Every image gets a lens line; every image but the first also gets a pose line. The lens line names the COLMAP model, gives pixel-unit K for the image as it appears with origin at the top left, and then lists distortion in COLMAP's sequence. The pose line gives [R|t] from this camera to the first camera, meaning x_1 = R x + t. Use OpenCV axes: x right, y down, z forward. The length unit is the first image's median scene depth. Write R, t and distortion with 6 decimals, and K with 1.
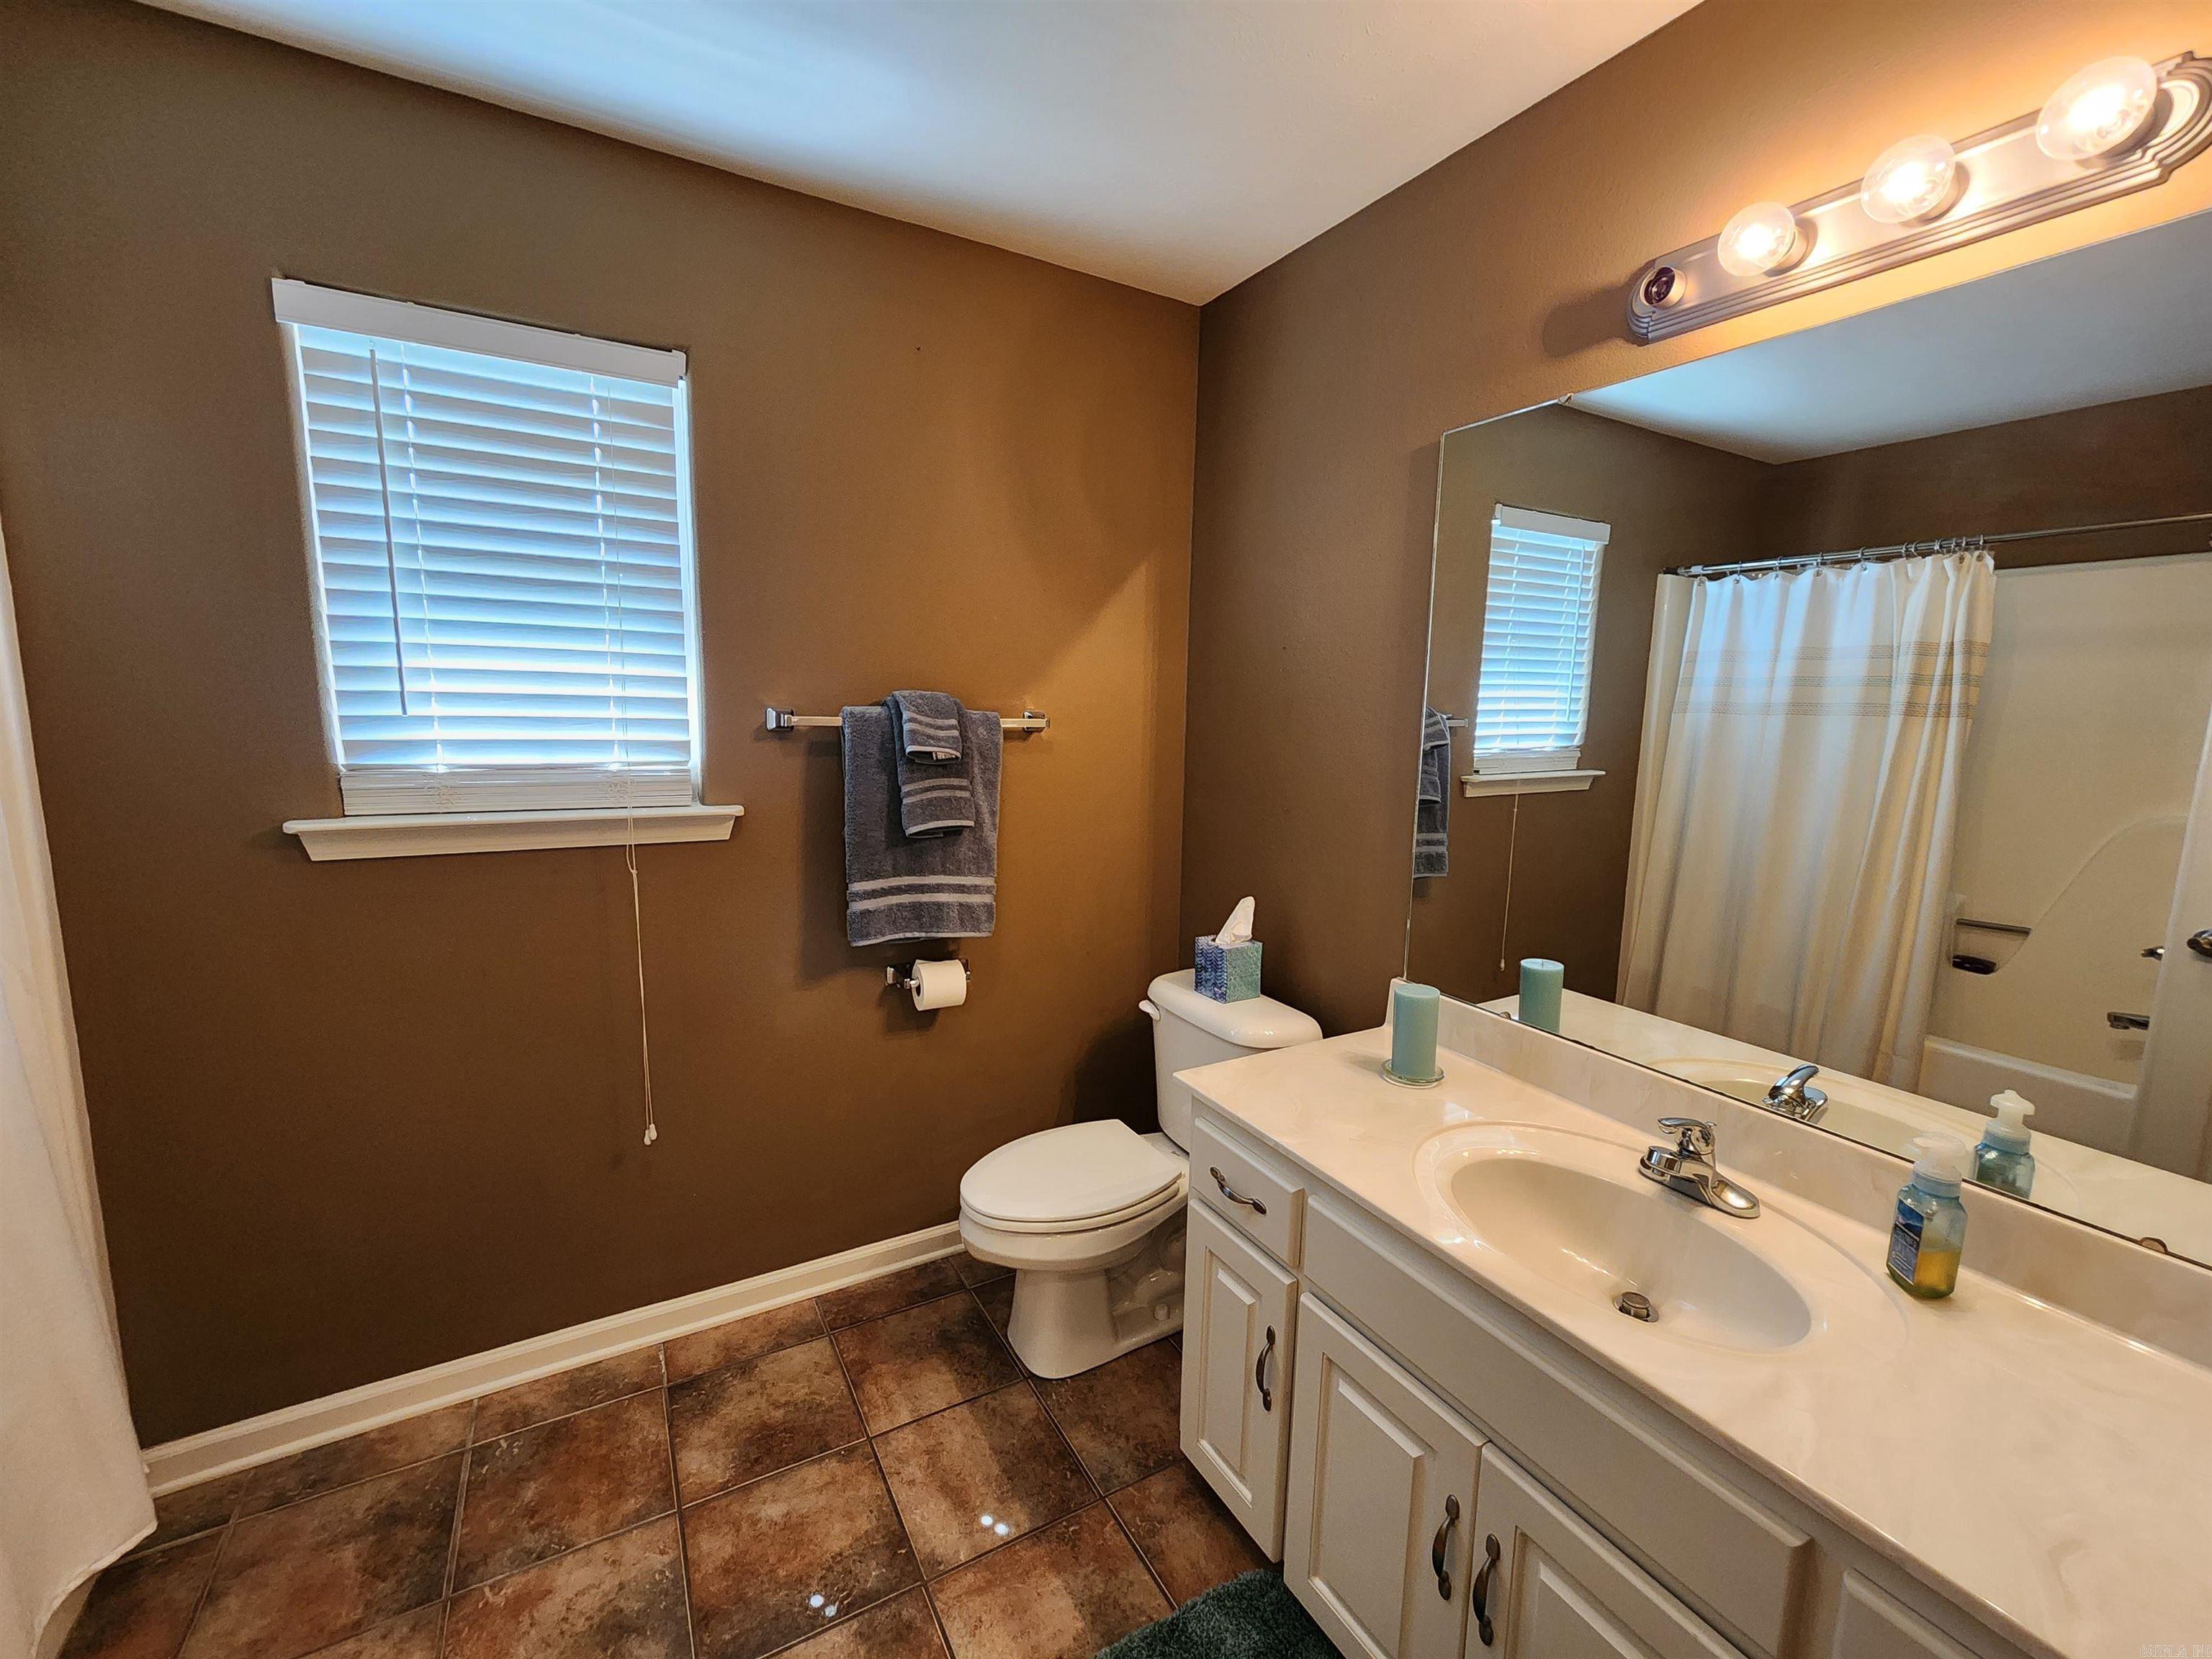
lens RADIAL K [[911.8, 0, 1103.7], [0, 911.8, 828.2], [0, 0, 1]] dist [0.001199, 0.000219]
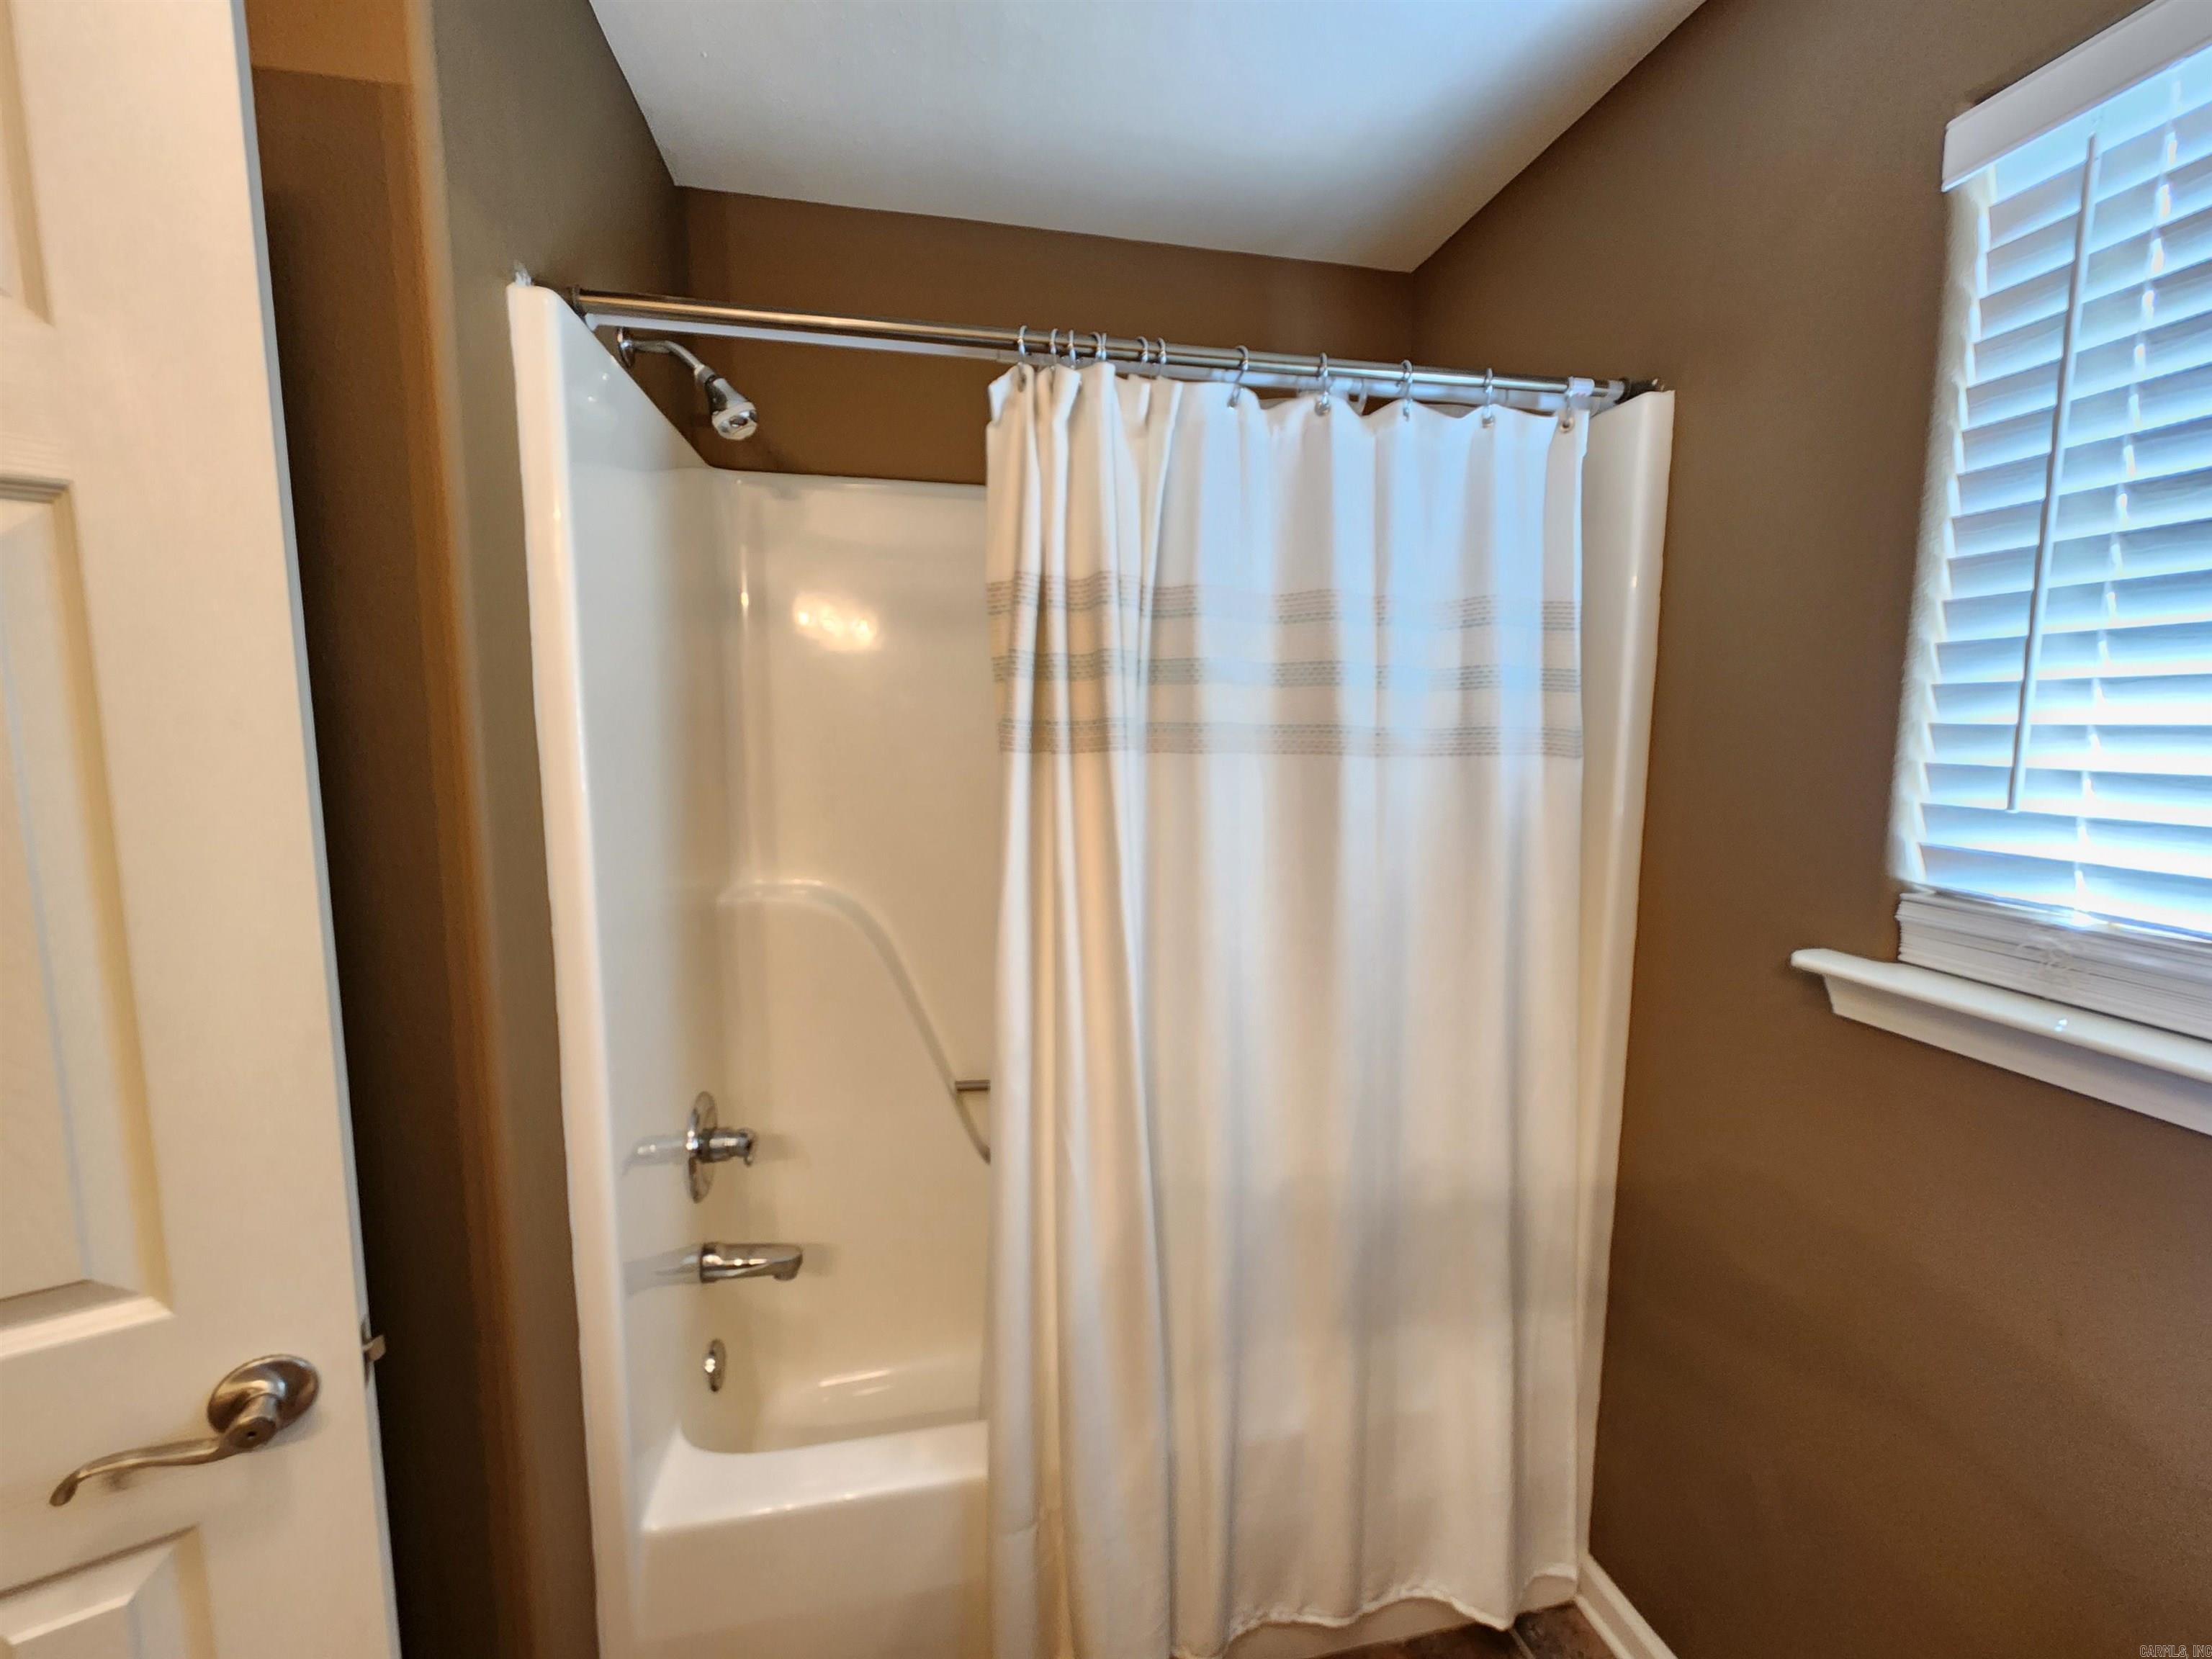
lens RADIAL K [[911.8, 0, 1108.6], [0, 911.8, 818.4], [0, 0, 1]] dist [0.001199, 0.000219]
pose [[-0.318026, 0.072027, -0.945342, -0.077580], [-0.153930, 0.979957, 0.126449, -0.105609], [0.935502, 0.185730, -0.300565, 0.664269]]
